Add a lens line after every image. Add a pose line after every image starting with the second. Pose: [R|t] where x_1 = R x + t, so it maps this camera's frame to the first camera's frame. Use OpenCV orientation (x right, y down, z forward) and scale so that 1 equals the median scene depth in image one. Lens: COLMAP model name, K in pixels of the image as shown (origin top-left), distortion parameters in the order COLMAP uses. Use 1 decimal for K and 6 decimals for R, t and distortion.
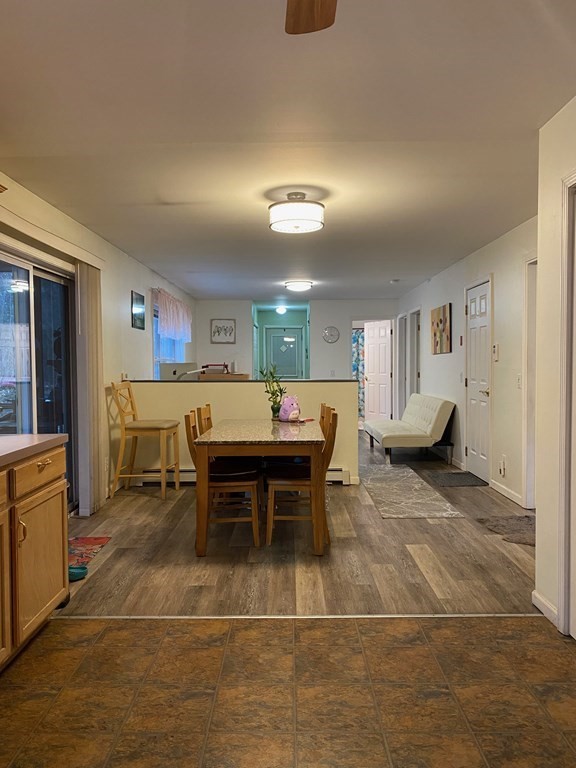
lens RADIAL K [[592.3, 0, 286.3], [0, 592.3, 381.1], [0, 0, 1]] dist [0.002480, 0.007813]
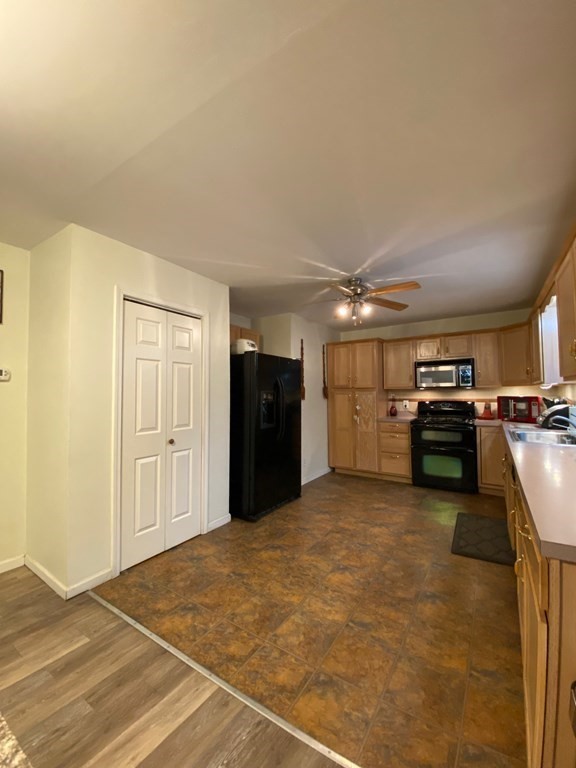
lens RADIAL K [[309.6, 0, 288.8], [0, 309.6, 384.2], [0, 0, 1]] dist [0.023940, -0.022972]
pose [[-0.840963, 0.031261, 0.540188, -0.280310], [0.032100, 0.999454, -0.007866, -0.040541], [-0.540139, 0.010725, -0.841507, 1.116897]]
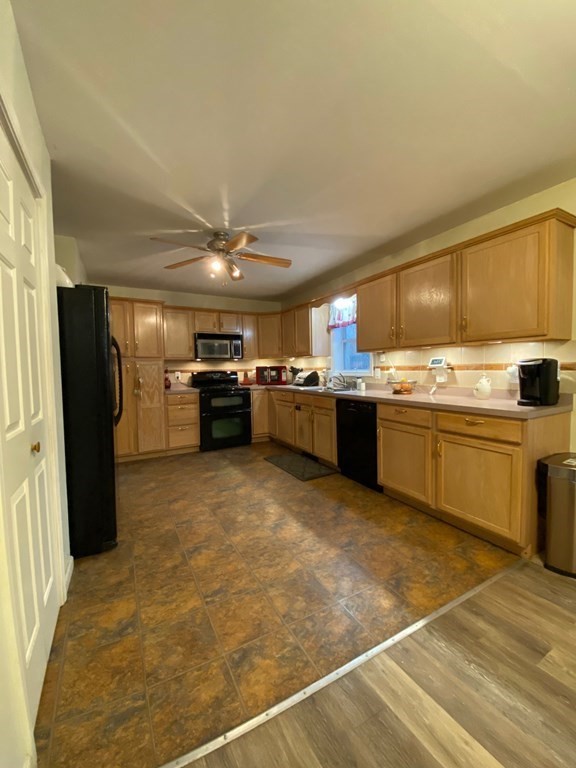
lens RADIAL K [[309.6, 0, 288.8], [0, 309.6, 384.2], [0, 0, 1]] dist [0.023940, -0.022972]
pose [[-0.873897, 0.047042, -0.483829, 0.277466], [0.007467, 0.996488, 0.083400, -0.016906], [0.486053, 0.069270, -0.871180, 1.087200]]
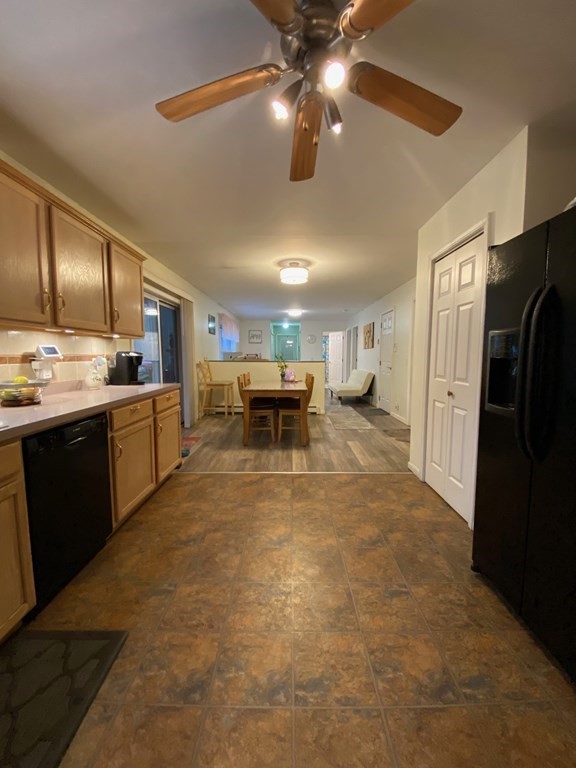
lens RADIAL K [[309.6, 0, 288.8], [0, 309.6, 384.2], [0, 0, 1]] dist [0.023940, -0.022972]
pose [[0.999975, 0.006528, 0.002675, -0.001162], [-0.006683, 0.998021, 0.062523, 0.019399], [-0.002261, -0.062540, 0.998040, -0.046332]]
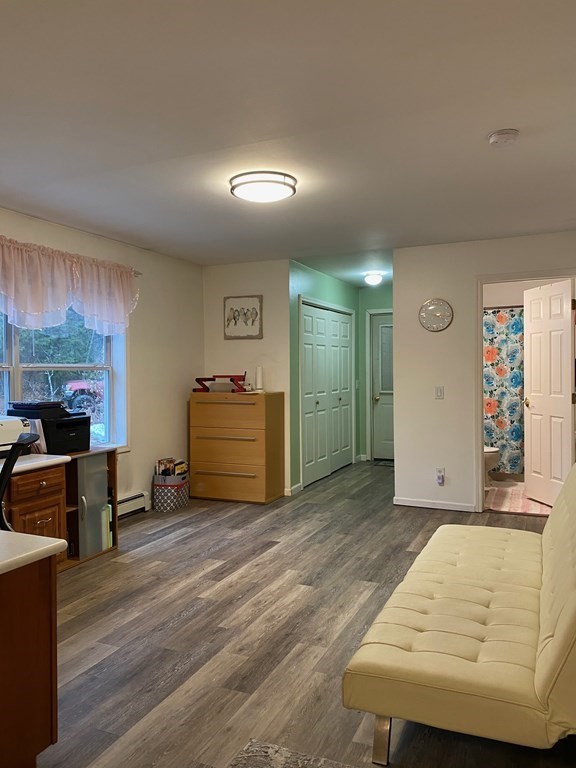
lens RADIAL K [[592.3, 0, 286.3], [0, 592.3, 381.1], [0, 0, 1]] dist [0.002480, 0.007813]
pose [[0.916281, 0.003853, -0.400517, 0.495199], [-0.006923, 0.999957, -0.006219, -0.058784], [0.400476, 0.008472, 0.916268, 1.515150]]
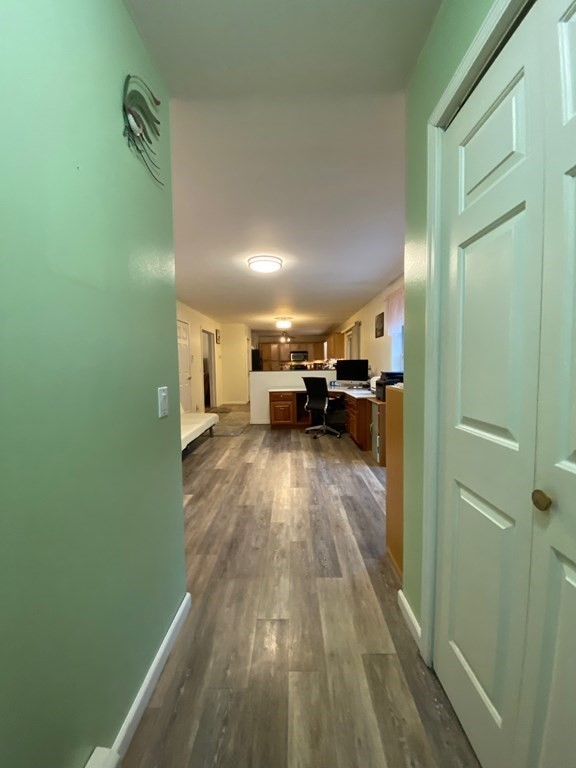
lens RADIAL K [[309.6, 0, 288.8], [0, 309.6, 384.2], [0, 0, 1]] dist [0.023940, -0.022972]
pose [[-0.999801, 0.017310, 0.009936, -0.035959], [0.018187, 0.995188, 0.096283, -0.094057], [-0.008222, 0.096444, -0.995304, 3.528562]]
